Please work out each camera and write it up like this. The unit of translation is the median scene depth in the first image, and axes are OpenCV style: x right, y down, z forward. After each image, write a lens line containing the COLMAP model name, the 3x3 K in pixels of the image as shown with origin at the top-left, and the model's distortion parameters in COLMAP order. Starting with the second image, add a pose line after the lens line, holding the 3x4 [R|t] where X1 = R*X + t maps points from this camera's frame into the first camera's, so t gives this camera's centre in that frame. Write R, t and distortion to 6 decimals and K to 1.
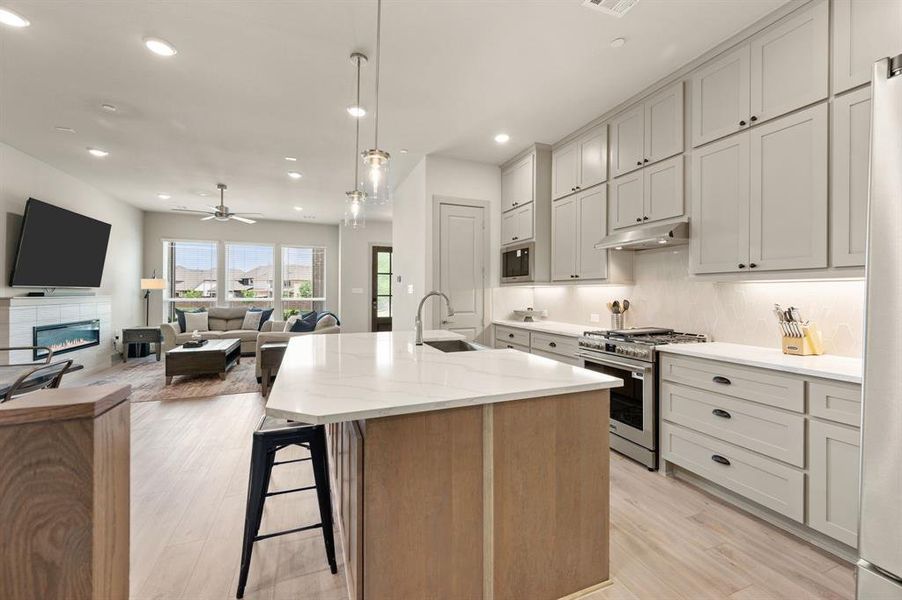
lens RADIAL K [[360.5, 0, 453.3], [0, 360.5, 292.5], [0, 0, 1]] dist [-0.001249, -0.001001]
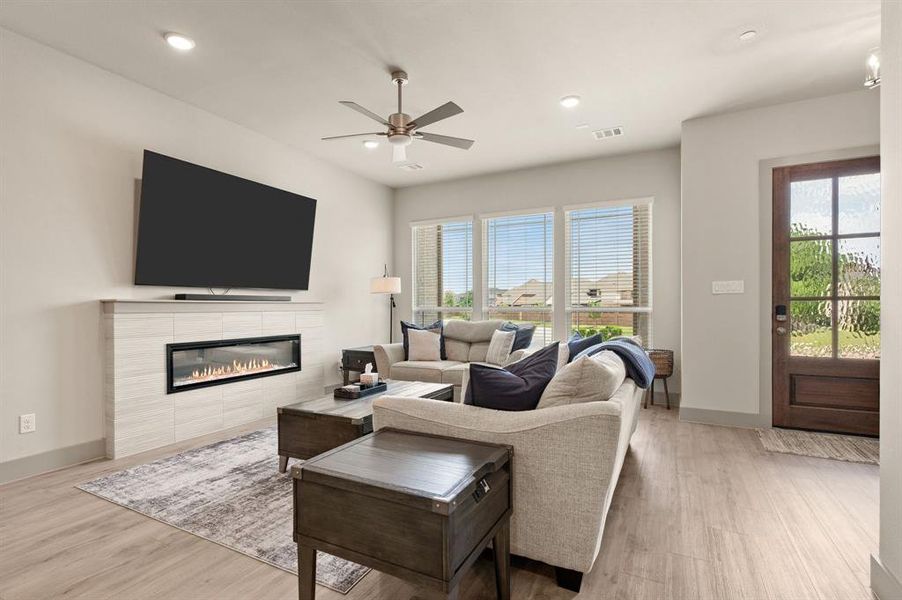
lens RADIAL K [[437.7, 0, 443.9], [0, 437.7, 308.1], [0, 0, 1]] dist [-0.007558, 0.002530]
pose [[0.650098, -0.003216, -0.759843, -0.162446], [0.007445, 0.999970, 0.002138, 0.024304], [0.759814, -0.007047, 0.650103, 0.706733]]
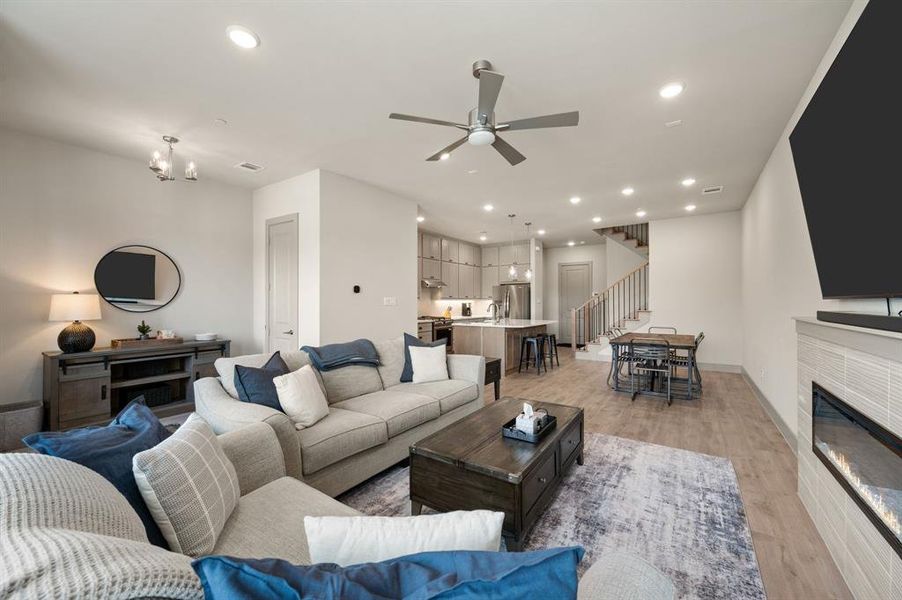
lens RADIAL K [[351.7, 0, 456.3], [0, 351.7, 300.5], [0, 0, 1]] dist [-0.000611, -0.000833]
pose [[-0.568592, 0.000696, 0.822619, -1.053644], [-0.001406, 0.999997, -0.001818, -0.010396], [-0.822619, -0.002190, -0.568589, 1.368884]]
